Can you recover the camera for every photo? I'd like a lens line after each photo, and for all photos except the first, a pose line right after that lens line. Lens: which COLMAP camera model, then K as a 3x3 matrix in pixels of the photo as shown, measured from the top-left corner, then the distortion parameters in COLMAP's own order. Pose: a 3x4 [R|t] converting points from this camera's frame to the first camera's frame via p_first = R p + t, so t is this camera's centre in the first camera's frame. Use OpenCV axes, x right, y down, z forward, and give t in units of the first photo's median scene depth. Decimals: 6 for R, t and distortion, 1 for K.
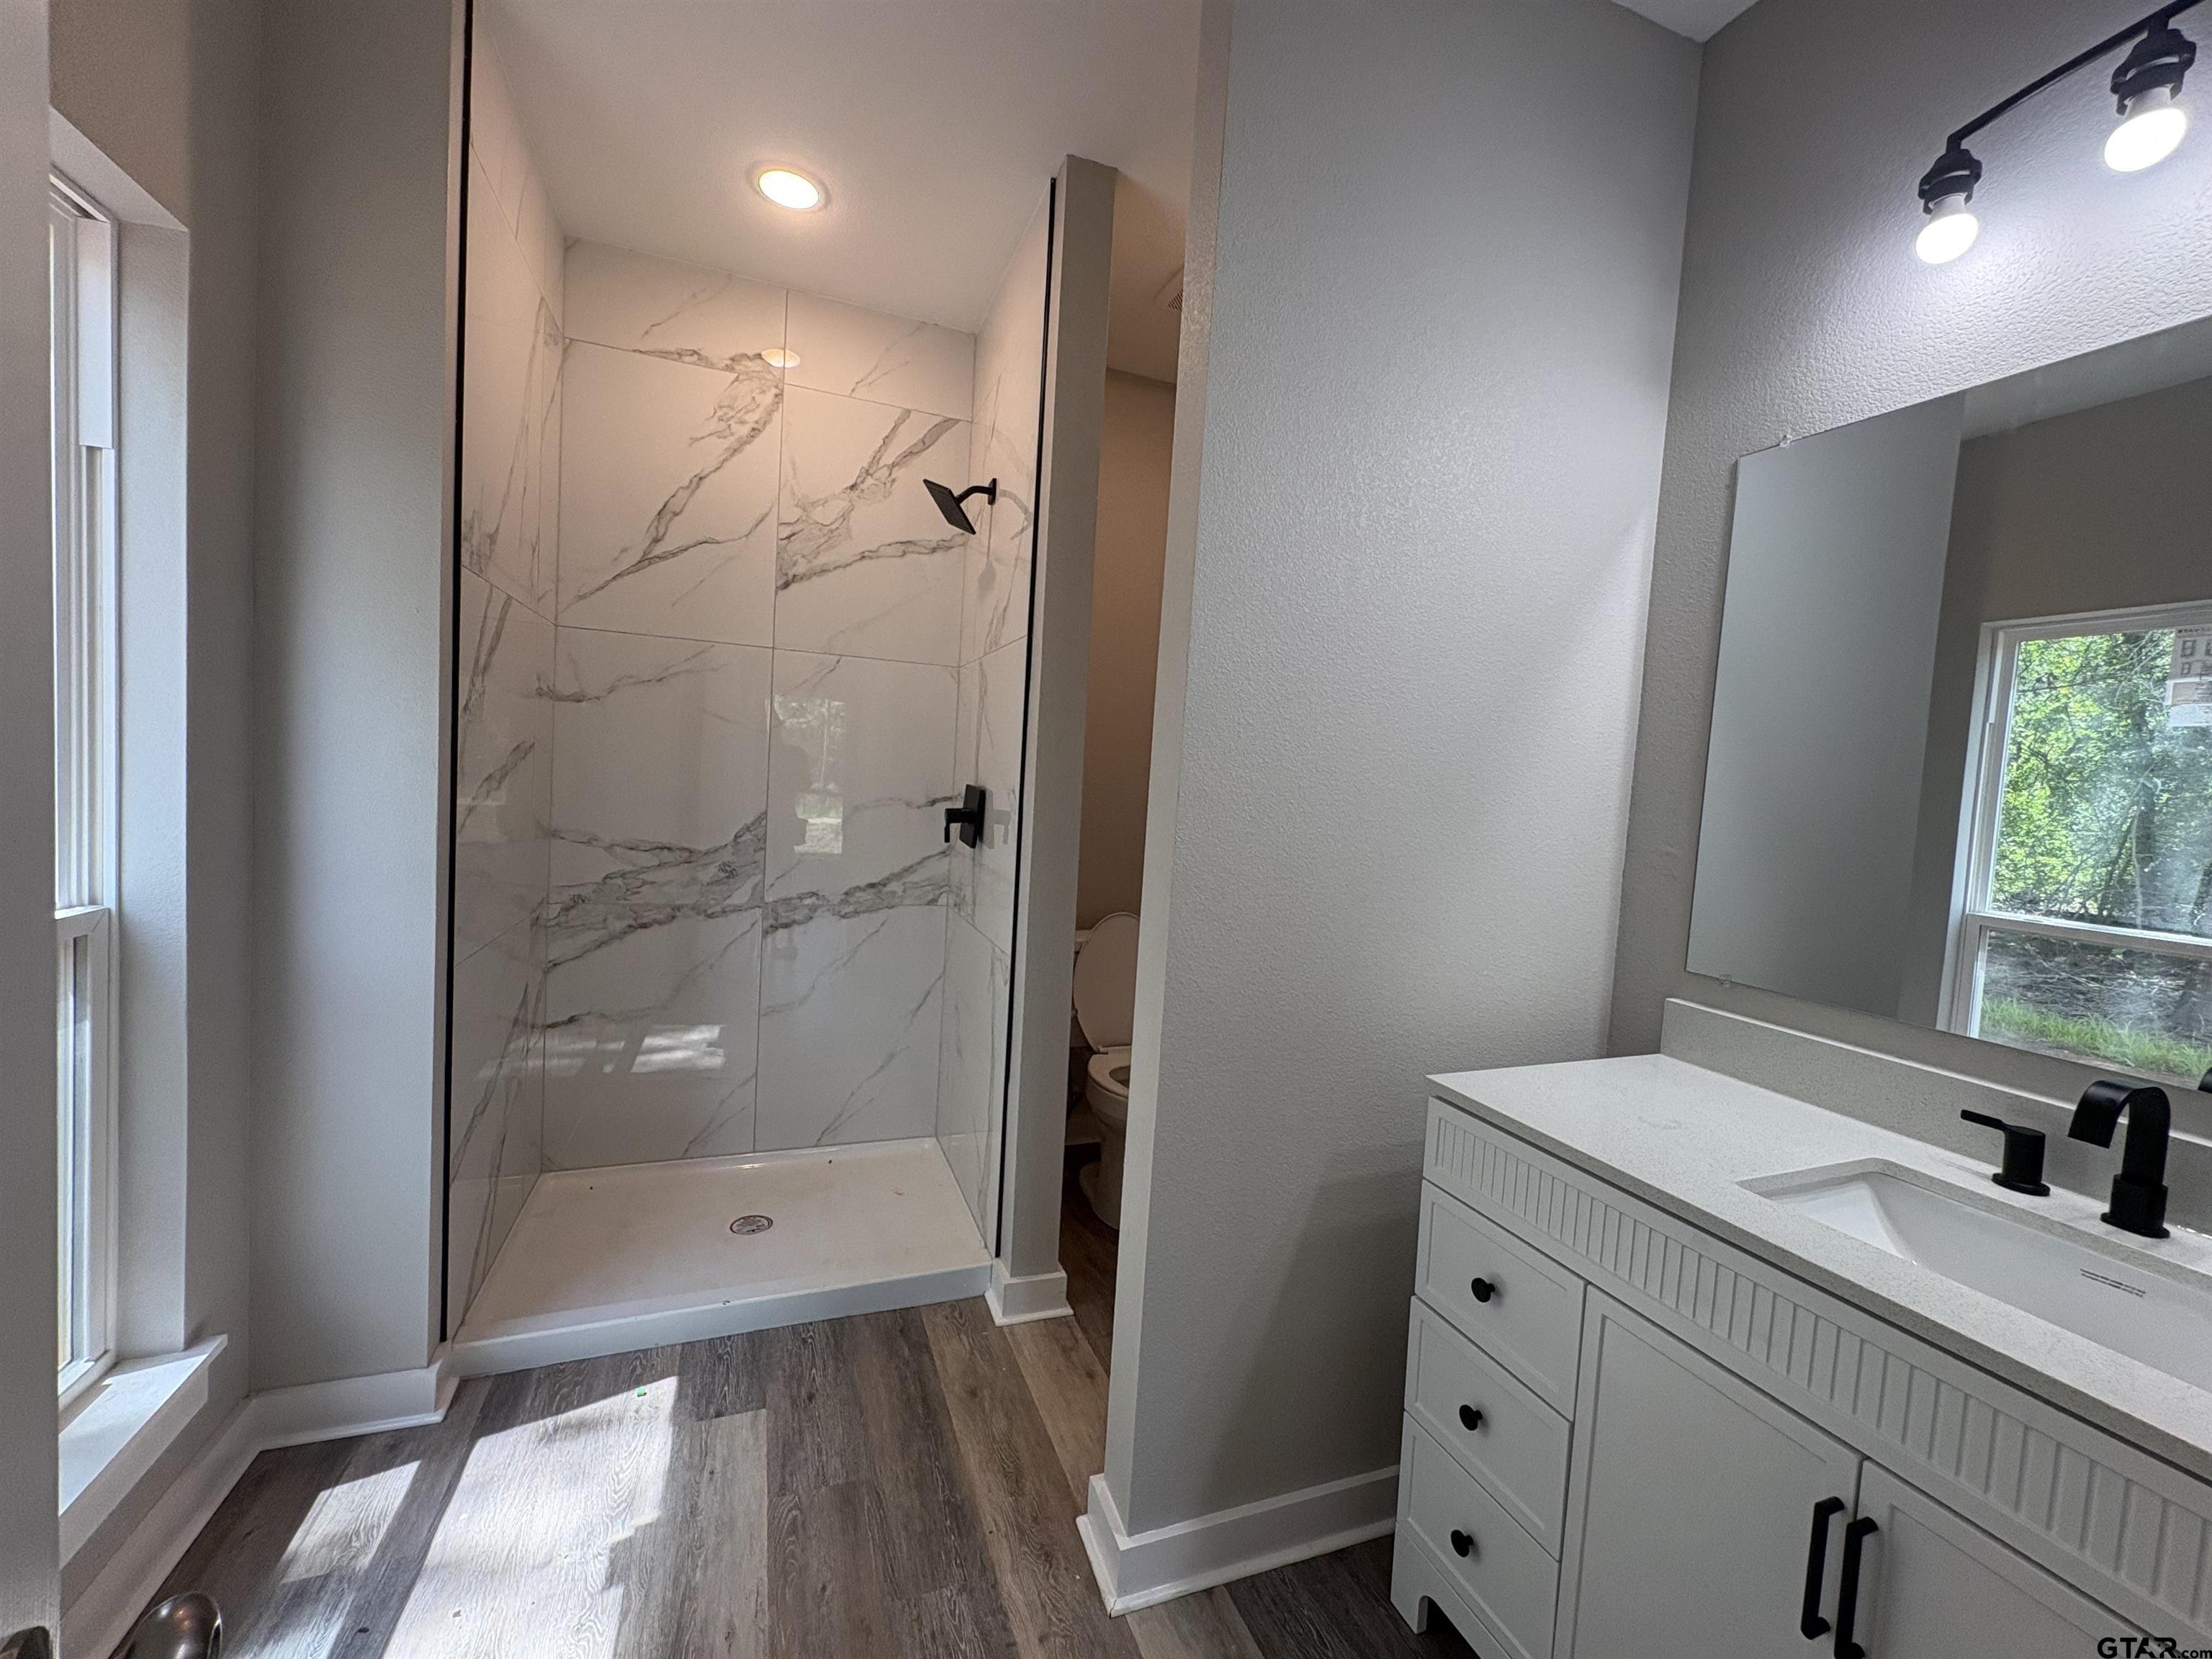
lens RADIAL K [[880.4, 0, 1117.8], [0, 880.4, 829.8], [0, 0, 1]] dist [0.001763, -0.000138]
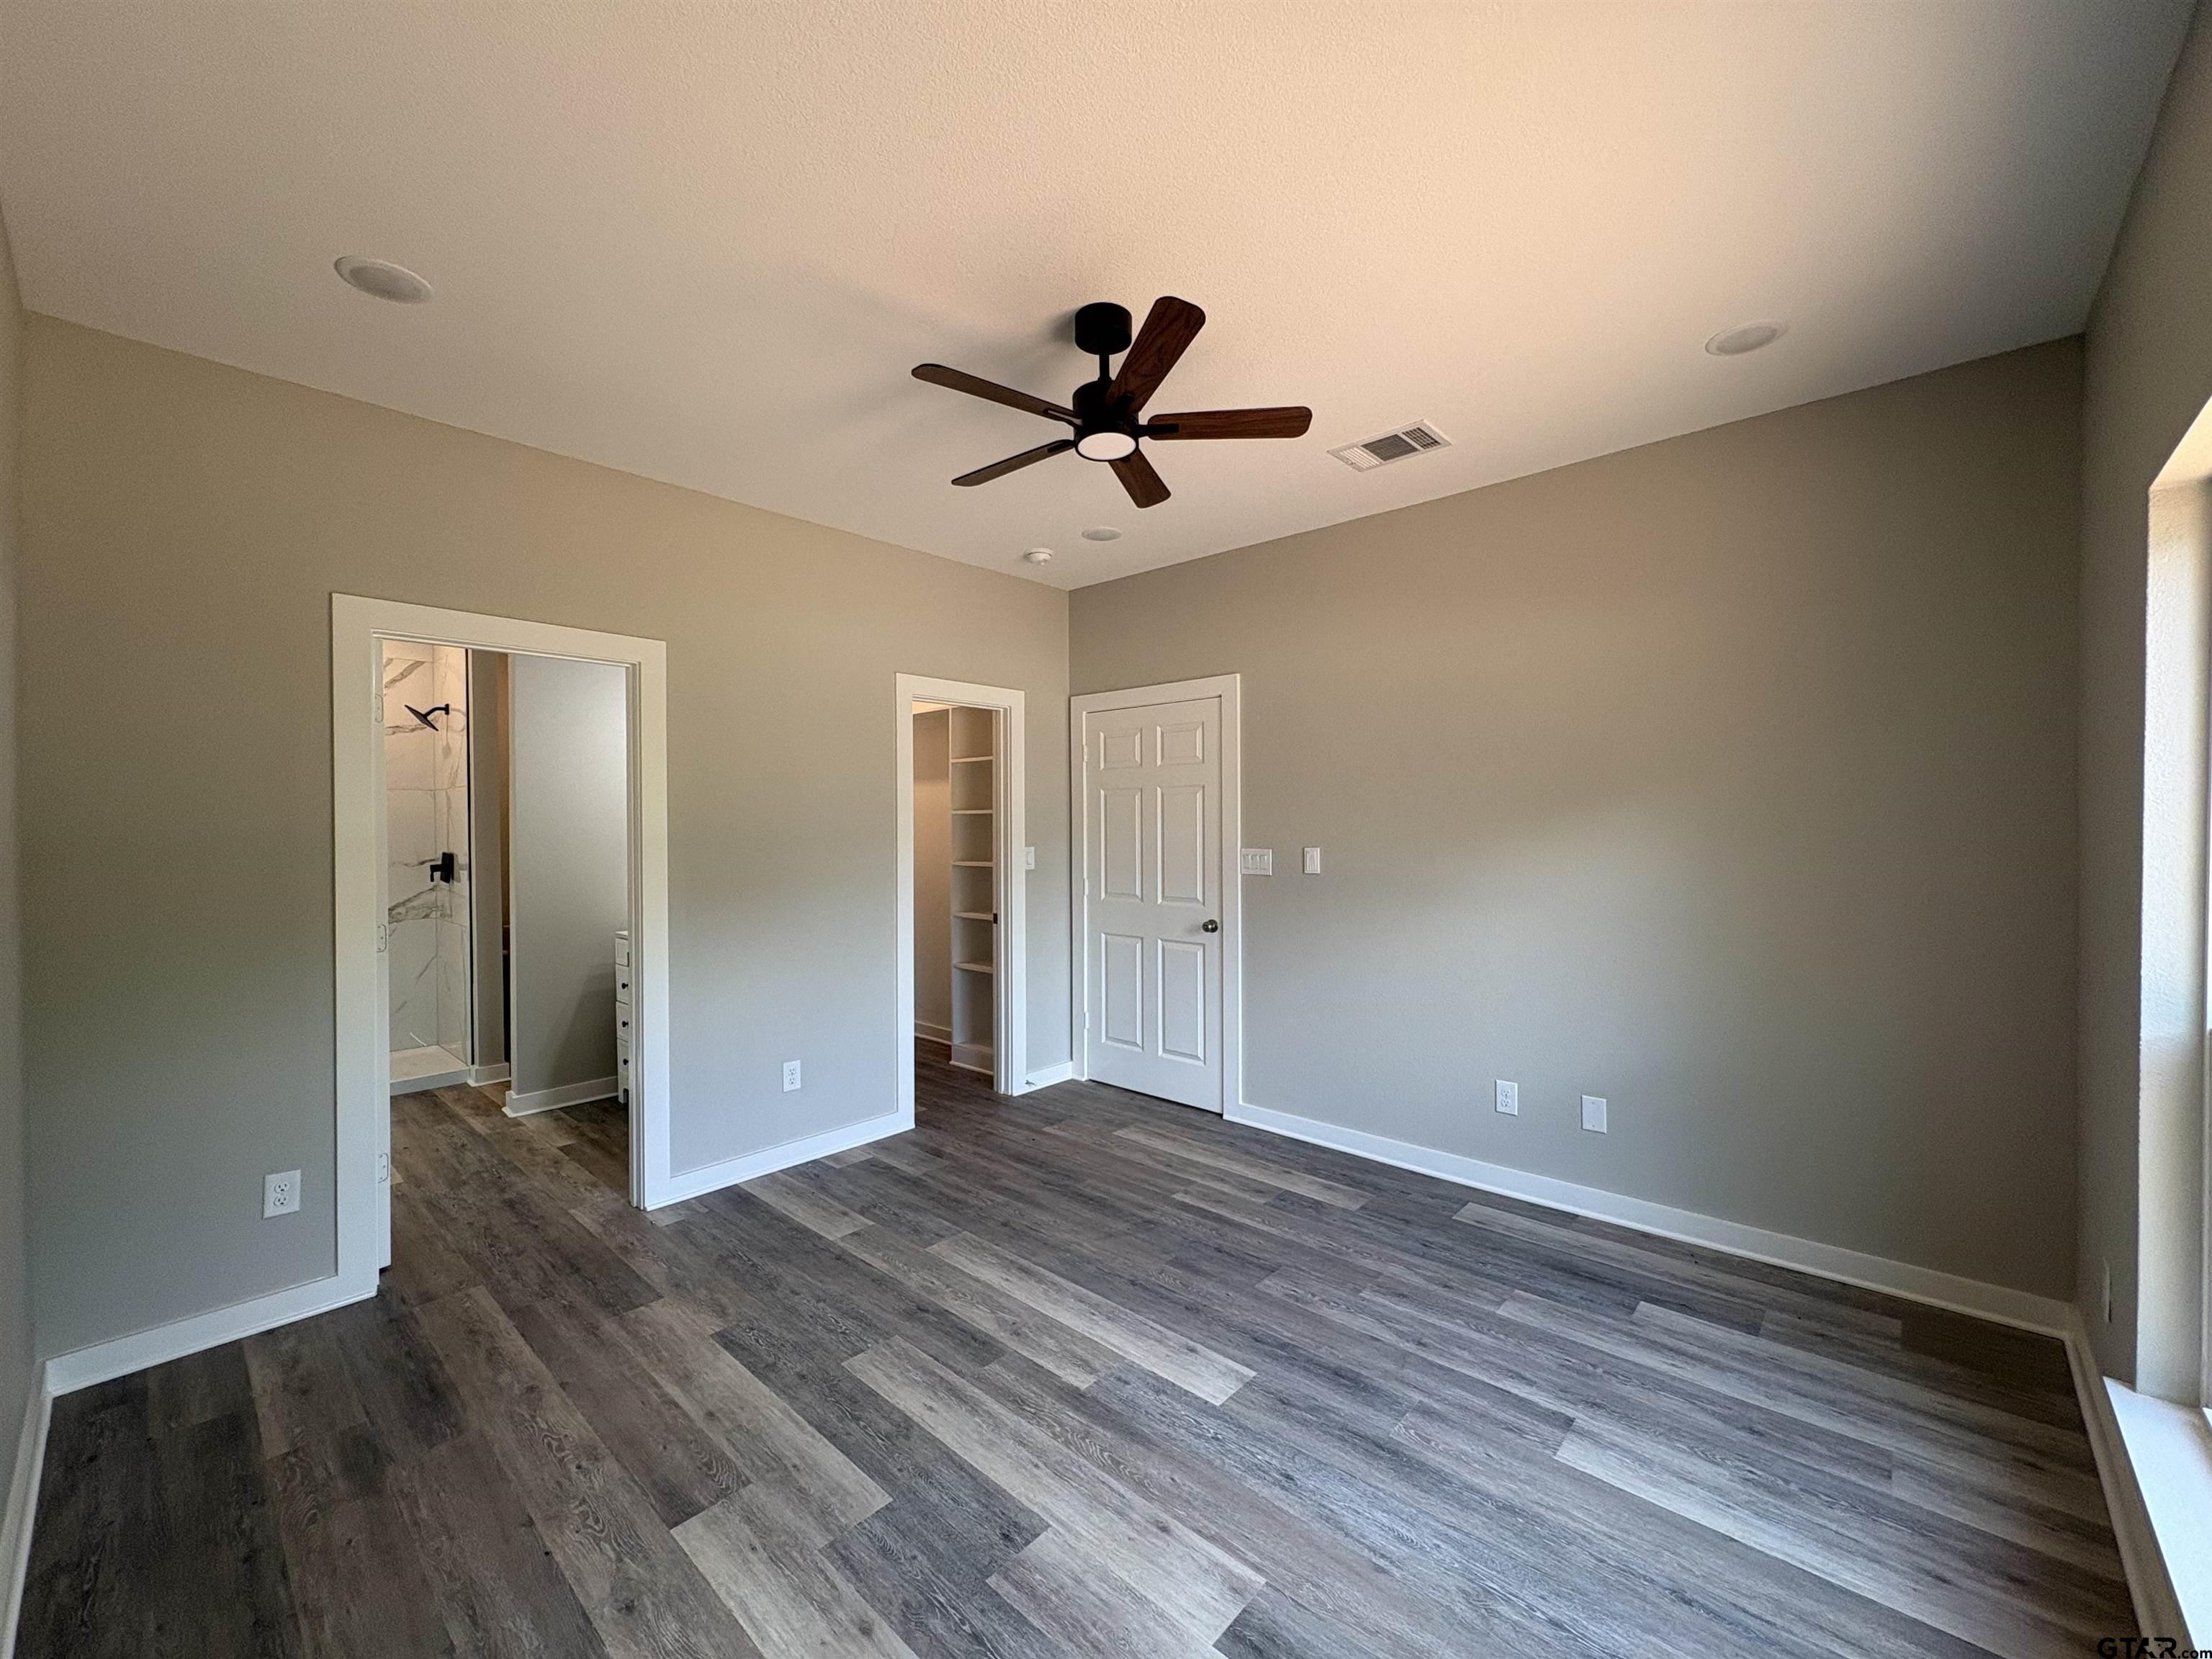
lens RADIAL K [[880.4, 0, 1105.1], [0, 880.4, 825.2], [0, 0, 1]] dist [0.001763, -0.000138]
pose [[0.899102, -0.071379, 0.431880, 0.290993], [0.088458, 0.995888, -0.019559, 0.053846], [-0.428708, 0.055788, 0.901719, -1.315757]]
